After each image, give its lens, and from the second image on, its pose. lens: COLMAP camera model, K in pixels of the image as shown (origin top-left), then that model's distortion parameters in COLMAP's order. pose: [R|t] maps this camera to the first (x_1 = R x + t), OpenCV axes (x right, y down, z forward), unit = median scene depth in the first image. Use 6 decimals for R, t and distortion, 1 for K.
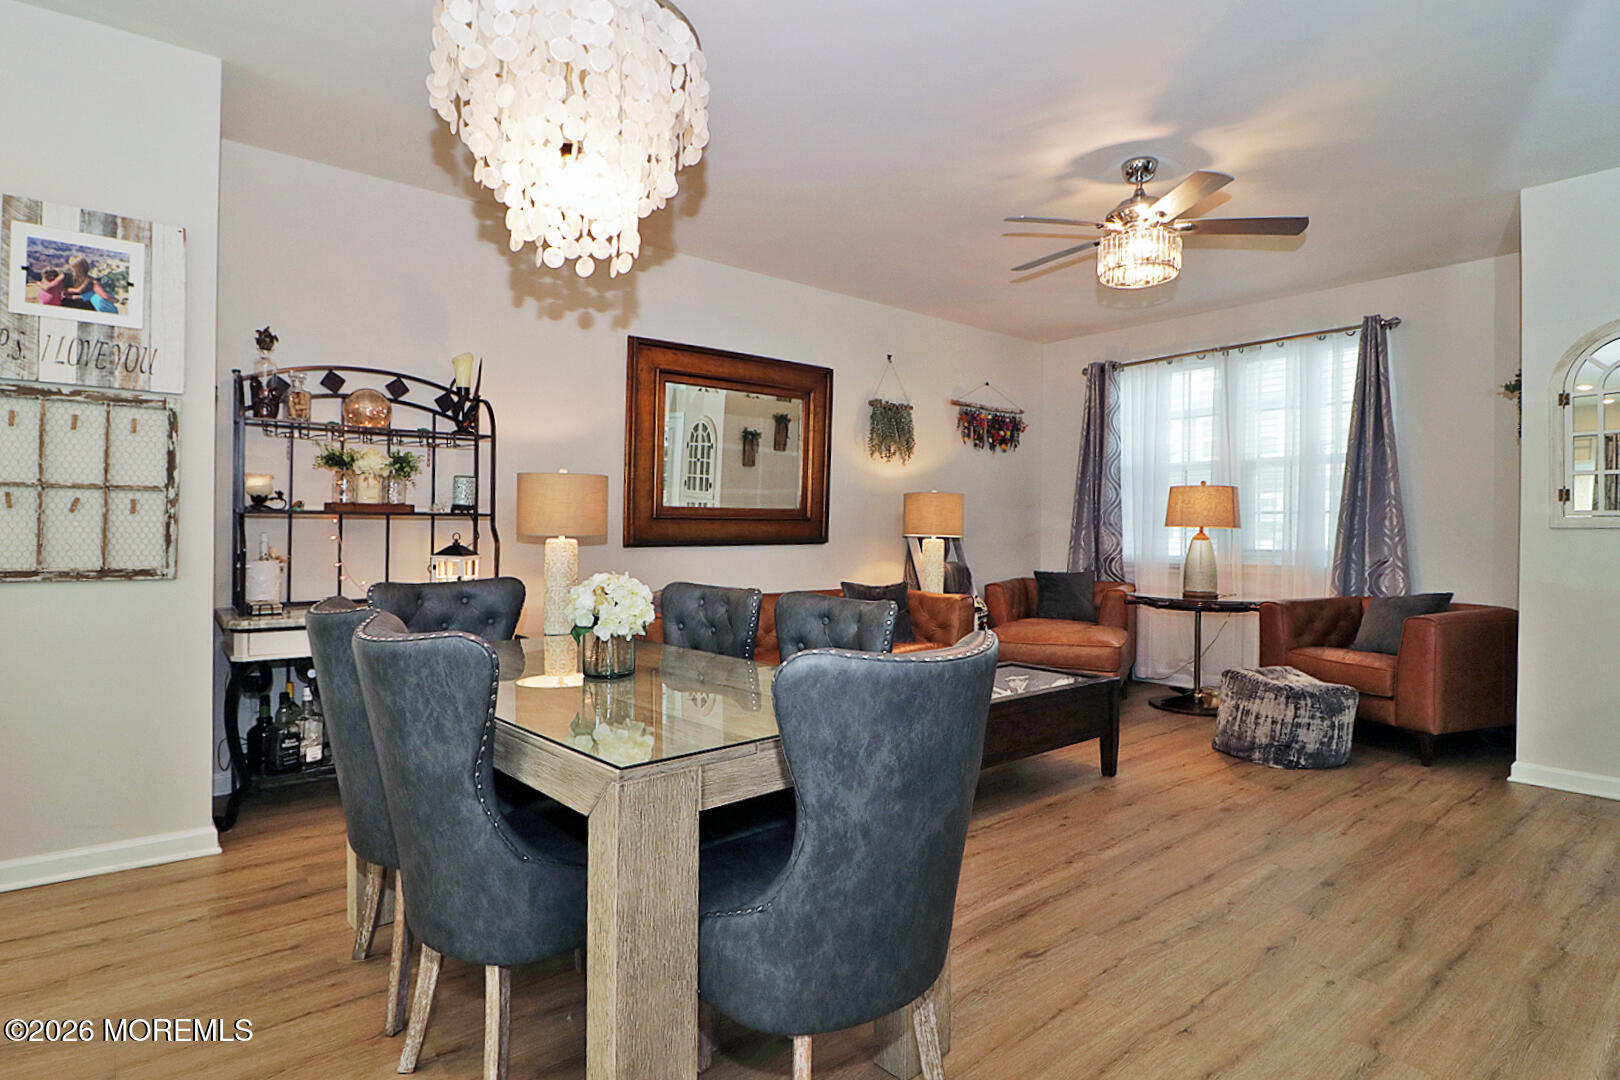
lens RADIAL K [[823.7, 0, 798.3], [0, 823.7, 534.8], [0, 0, 1]] dist [-0.015621, -0.007347]
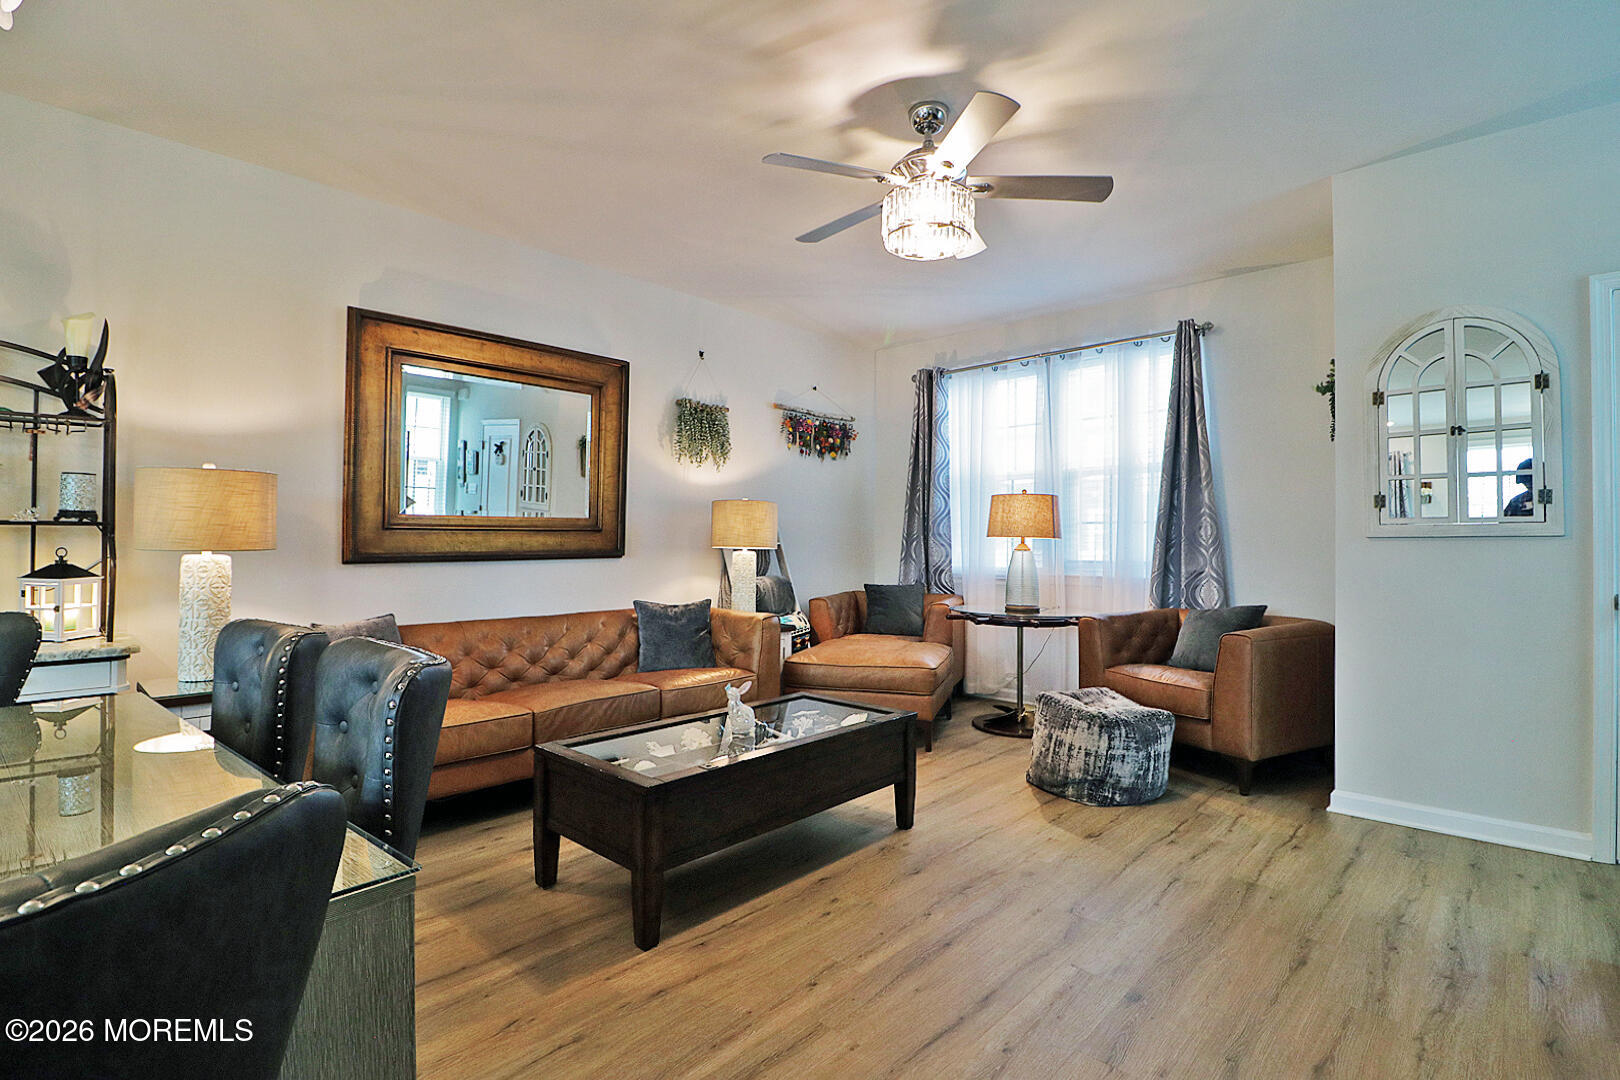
lens RADIAL K [[758.0, 0, 812.3], [0, 758.0, 535.3], [0, 0, 1]] dist [-0.008607, -0.008761]
pose [[0.989215, -0.002053, 0.146458, 0.173946], [0.004129, 0.999895, -0.013869, -0.001398], [-0.146414, 0.014324, 0.989120, 0.235594]]
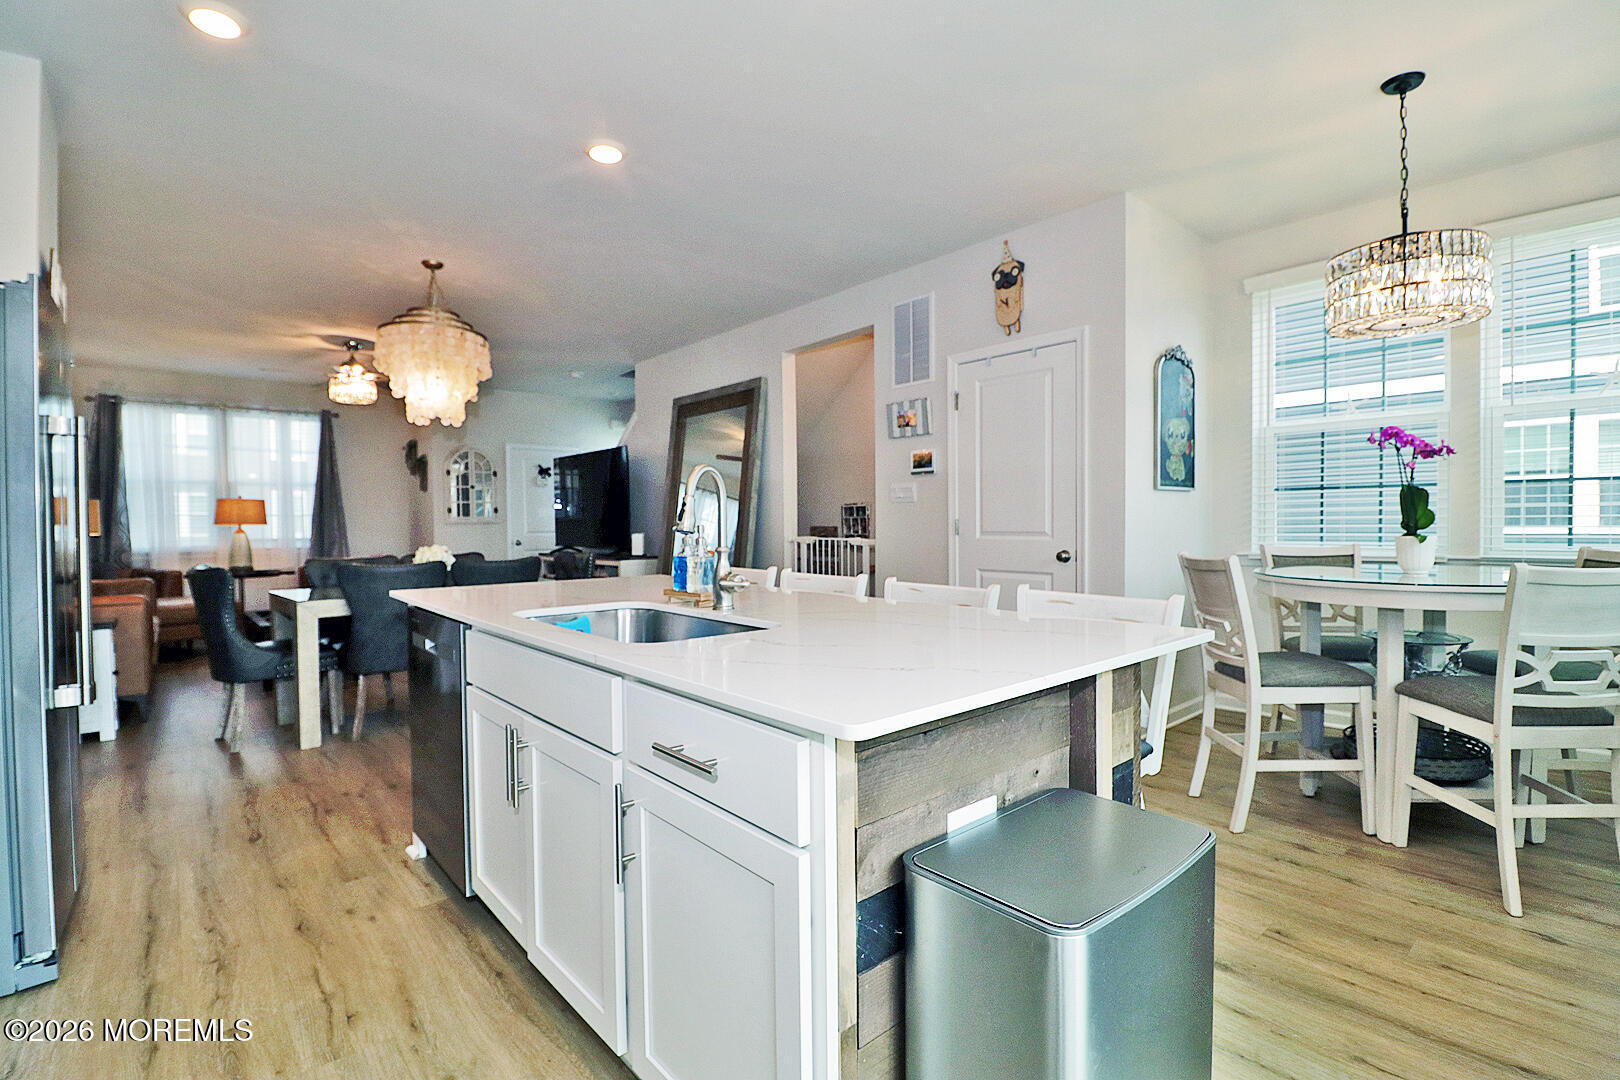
lens RADIAL K [[758.0, 0, 810.5], [0, 758.0, 540.4], [0, 0, 1]] dist [-0.008607, -0.008761]
pose [[-0.033640, -0.029867, 0.998988, -1.424576], [0.010544, 0.999487, 0.030237, -0.016388], [-0.999378, 0.011550, -0.033308, -0.048456]]
